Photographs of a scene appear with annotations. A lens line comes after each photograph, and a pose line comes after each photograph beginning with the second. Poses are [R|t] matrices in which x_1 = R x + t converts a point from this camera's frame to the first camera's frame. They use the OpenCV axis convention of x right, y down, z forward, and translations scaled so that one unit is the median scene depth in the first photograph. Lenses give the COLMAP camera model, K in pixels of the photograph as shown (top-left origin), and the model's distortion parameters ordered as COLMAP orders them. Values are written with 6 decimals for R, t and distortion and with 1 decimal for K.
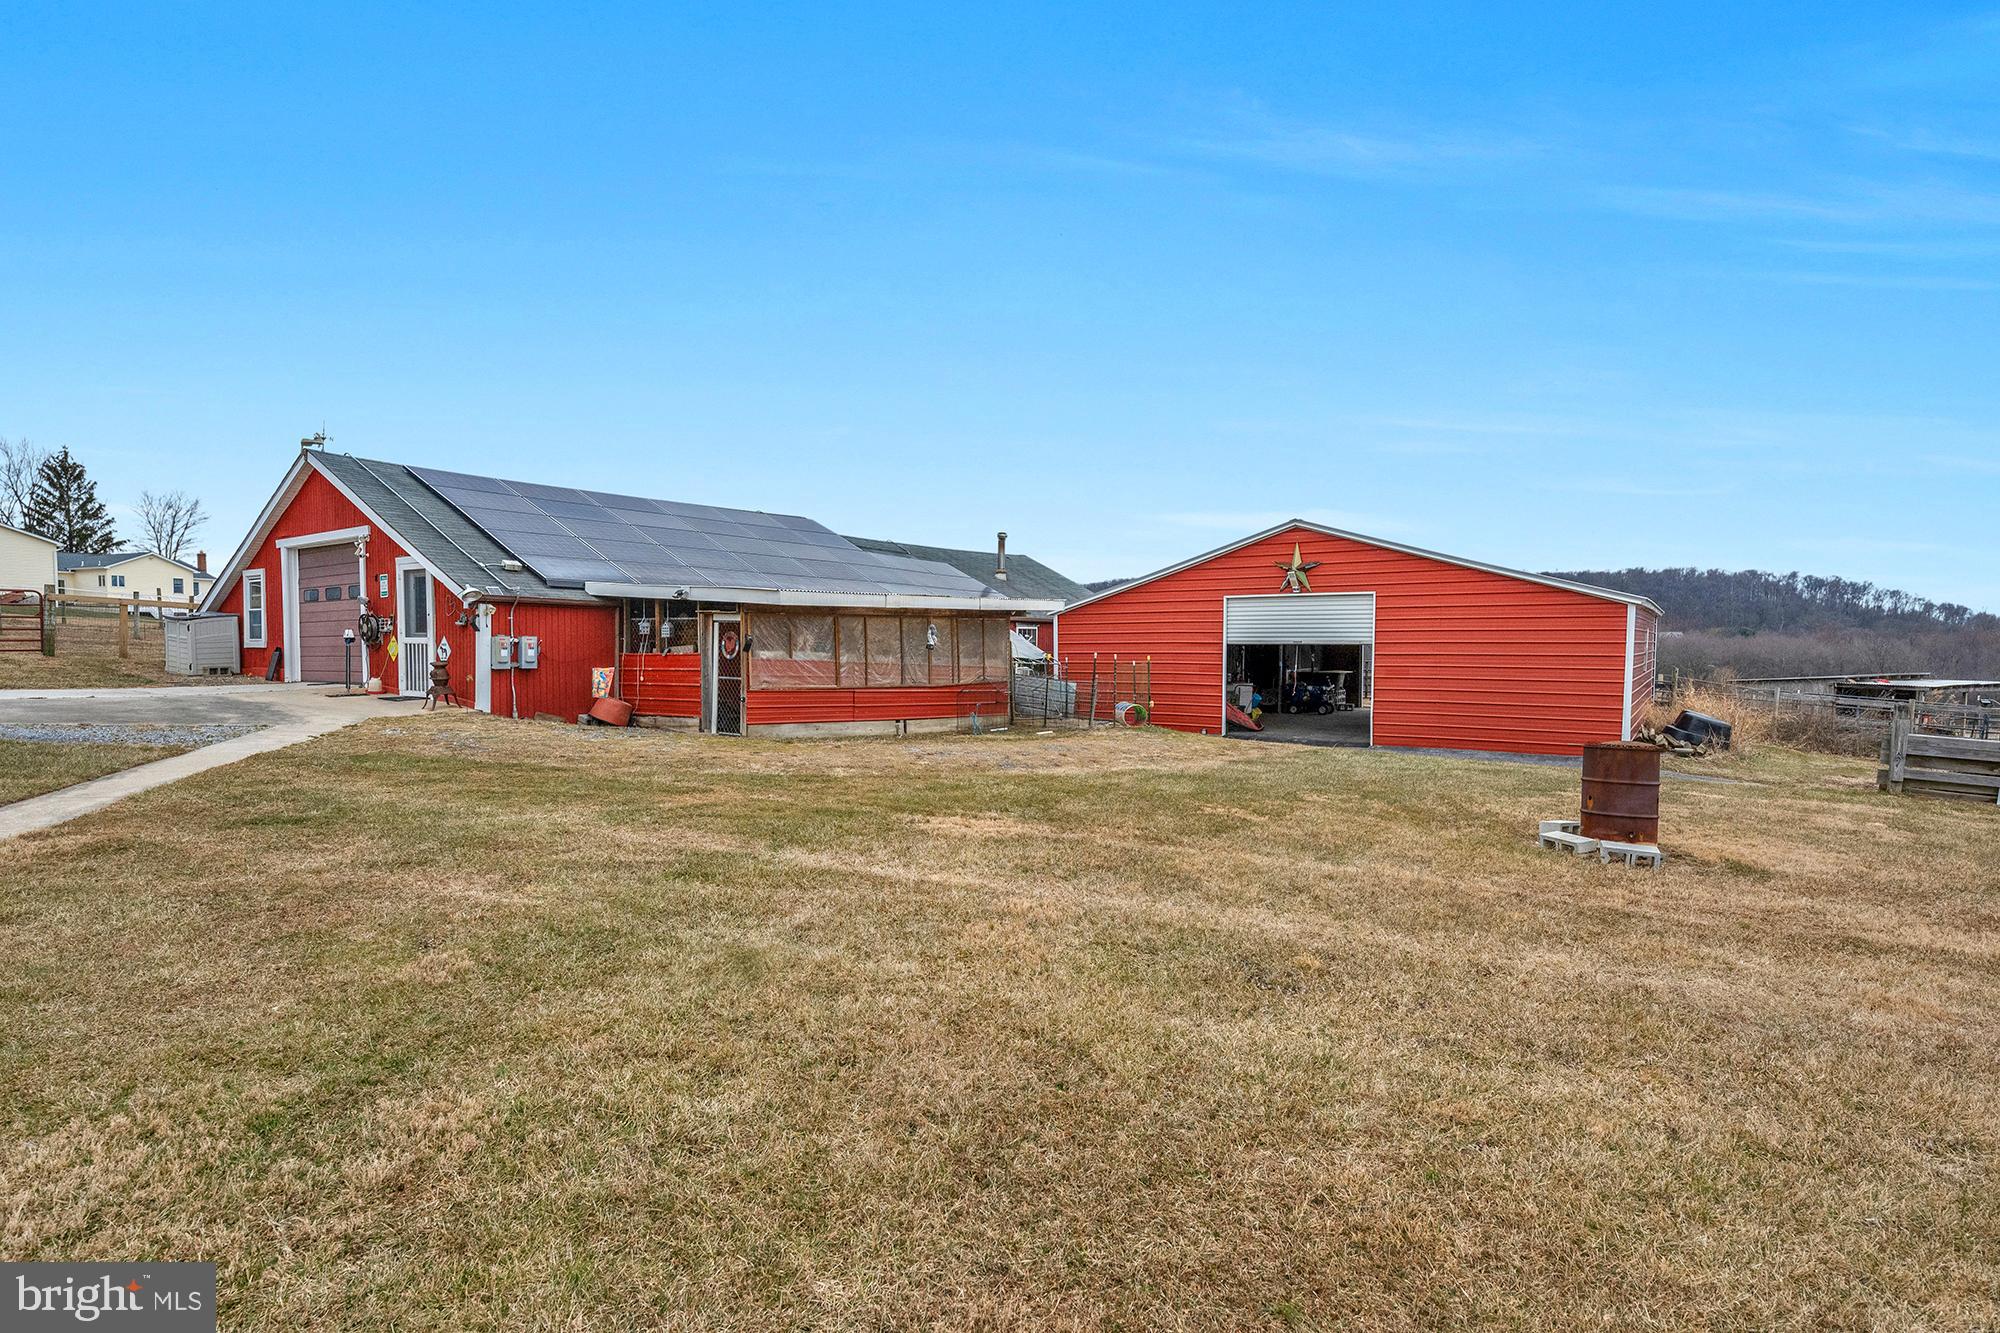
lens RADIAL K [[1046.5, 0, 984.9], [0, 1046.5, 657.7], [0, 0, 1]] dist [0.002266, -0.000254]
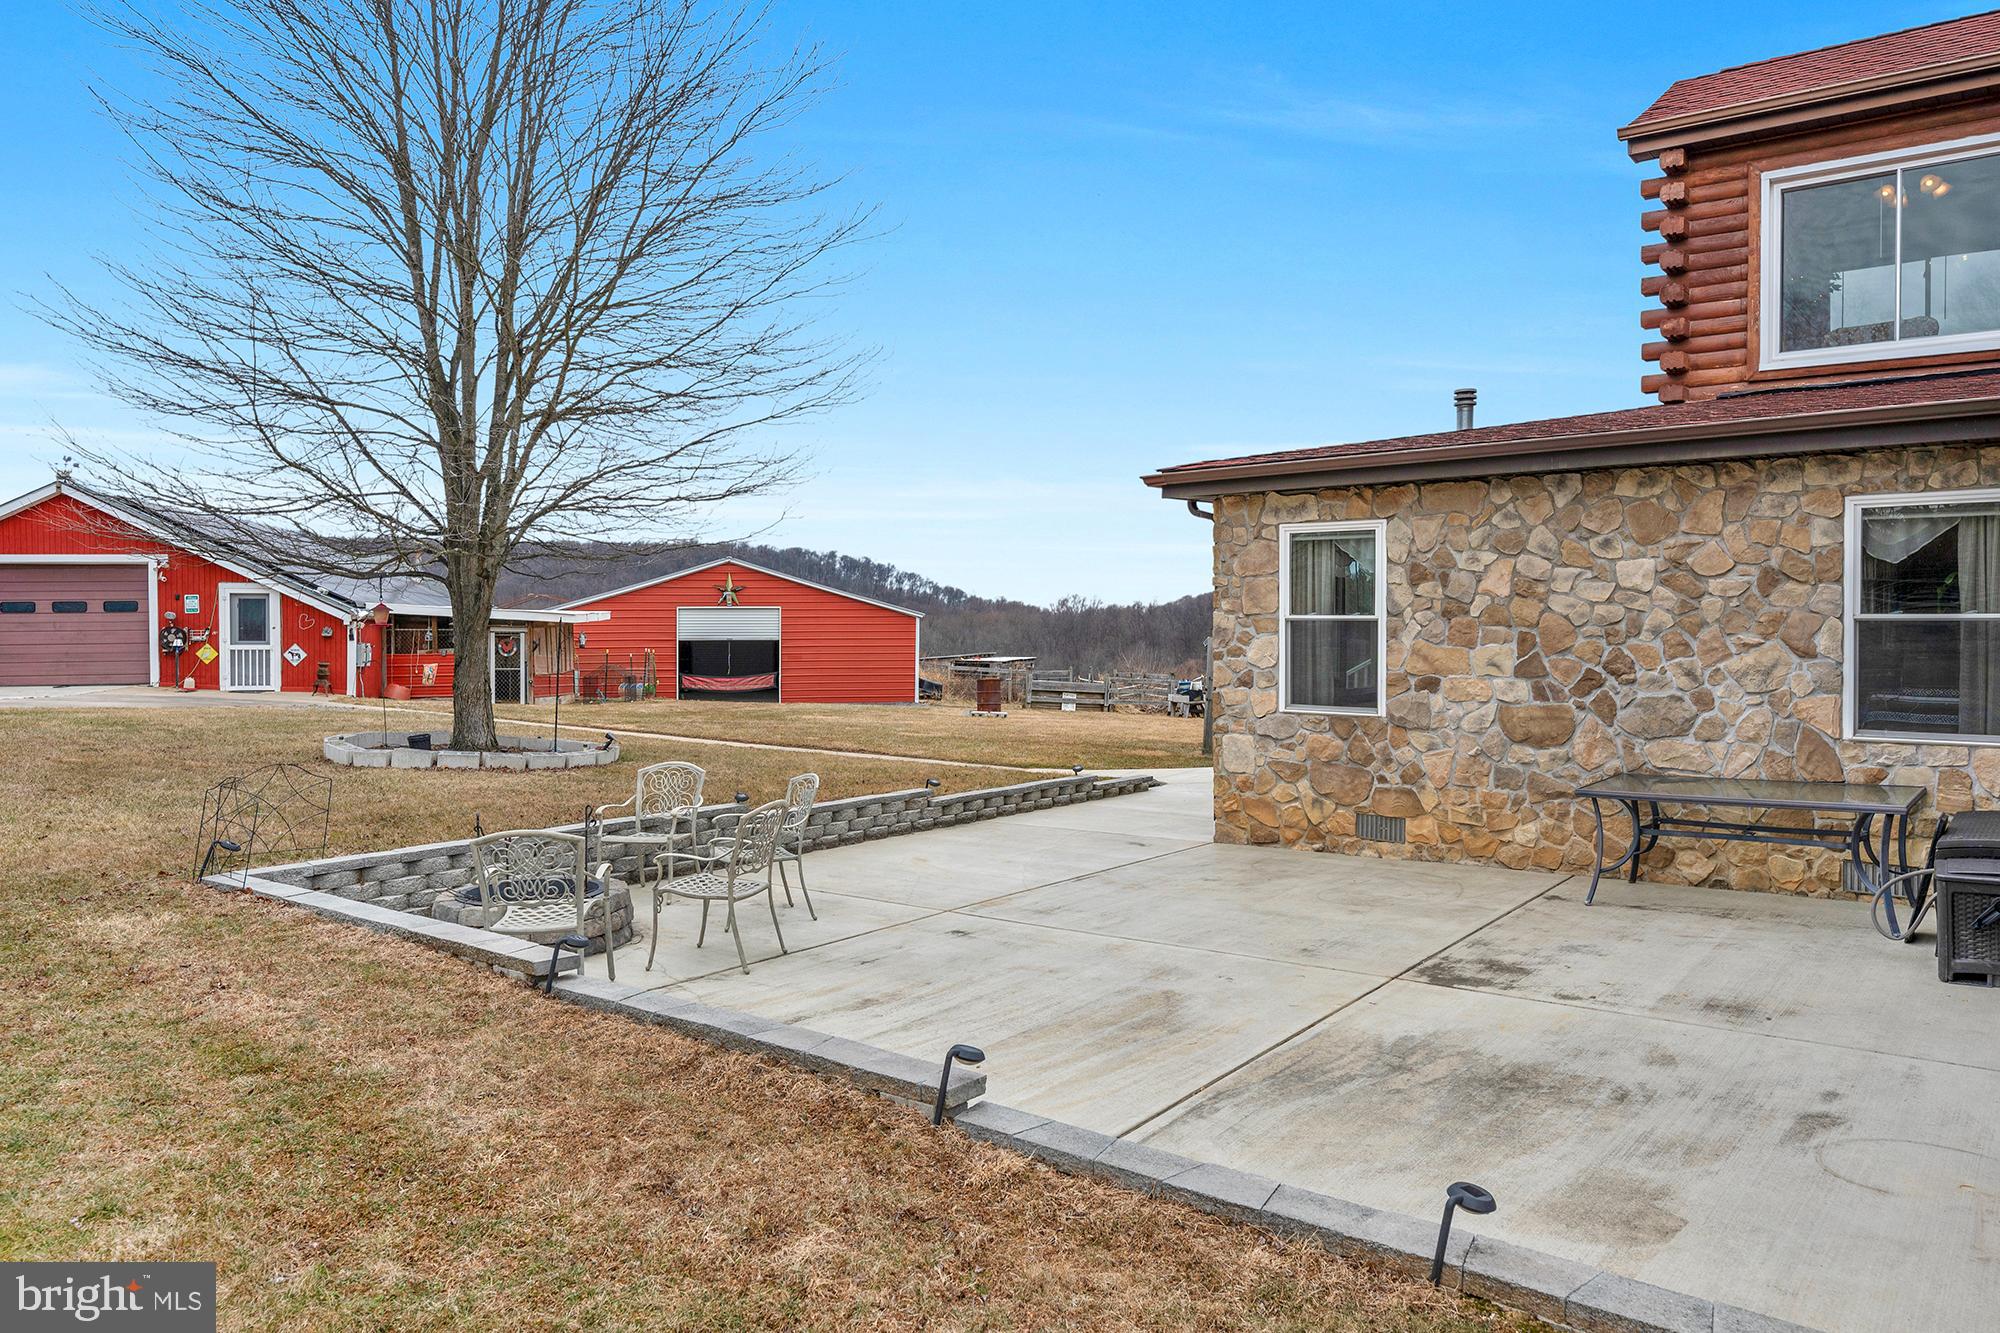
lens RADIAL K [[1339.8, 0, 1000.8], [0, 1339.8, 660.0], [0, 0, 1]] dist [0.000826, 0.000054]
pose [[0.710019, -0.021532, 0.703854, -0.954003], [0.013255, 0.999764, 0.017213, -0.015190], [-0.704058, -0.002892, 0.710136, -0.784672]]
